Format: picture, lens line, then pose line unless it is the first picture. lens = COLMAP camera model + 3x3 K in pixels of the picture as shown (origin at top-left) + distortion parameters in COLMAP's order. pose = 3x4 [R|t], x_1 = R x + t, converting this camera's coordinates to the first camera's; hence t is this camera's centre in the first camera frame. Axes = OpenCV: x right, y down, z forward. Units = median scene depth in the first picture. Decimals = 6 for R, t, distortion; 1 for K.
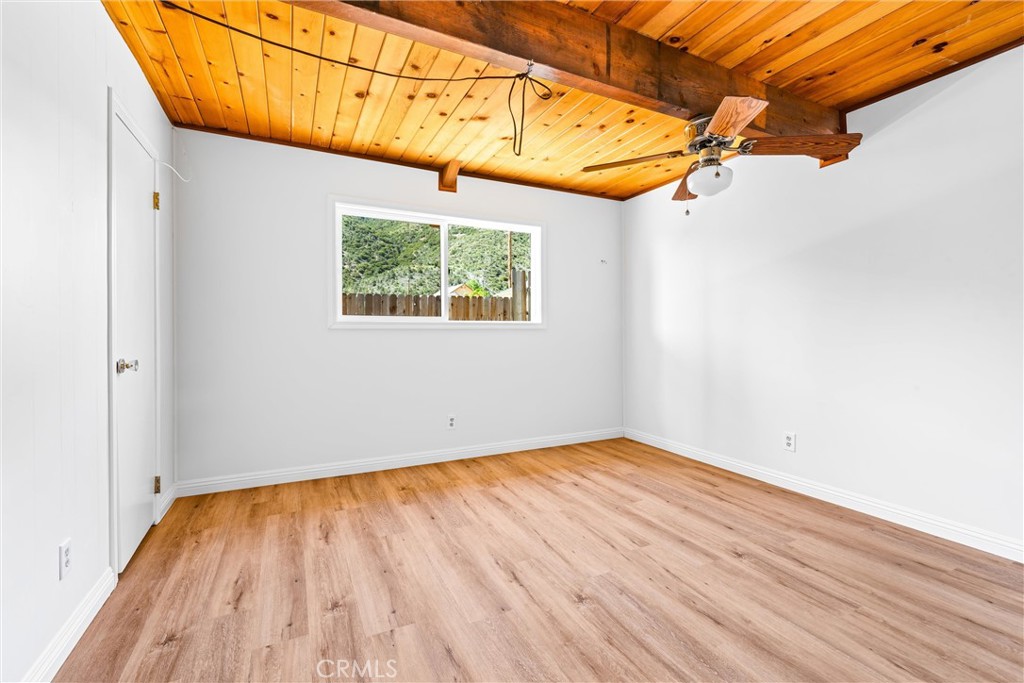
lens RADIAL K [[443.3, 0, 507.8], [0, 443.3, 334.2], [0, 0, 1]] dist [0.002455, -0.001683]
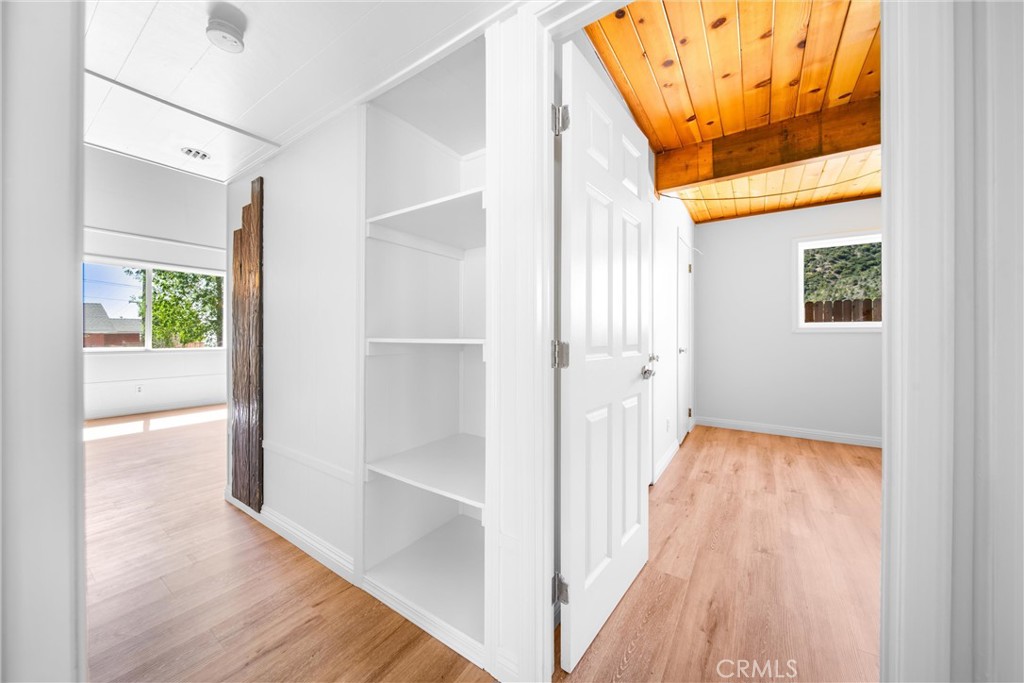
lens RADIAL K [[362.5, 0, 512.4], [0, 362.5, 333.2], [0, 0, 1]] dist [-0.001700, -0.000121]
pose [[0.496645, -0.001804, -0.867952, 0.265977], [-0.005707, 0.999969, -0.005343, 0.001278], [0.867935, 0.007607, 0.496620, -0.599329]]
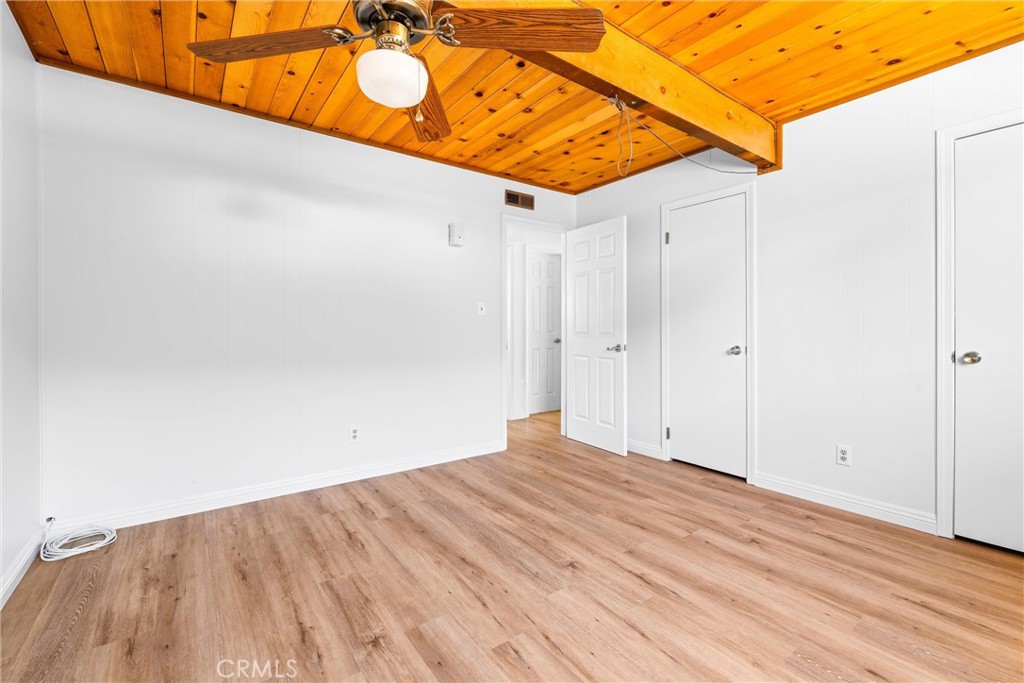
lens RADIAL K [[443.3, 0, 511.7], [0, 443.3, 333.9], [0, 0, 1]] dist [0.002455, -0.001683]
pose [[-0.983513, 0.004478, -0.180785, 0.465954], [0.000357, 0.999740, 0.022818, -0.013958], [0.180840, 0.022377, -0.983258, 1.866737]]
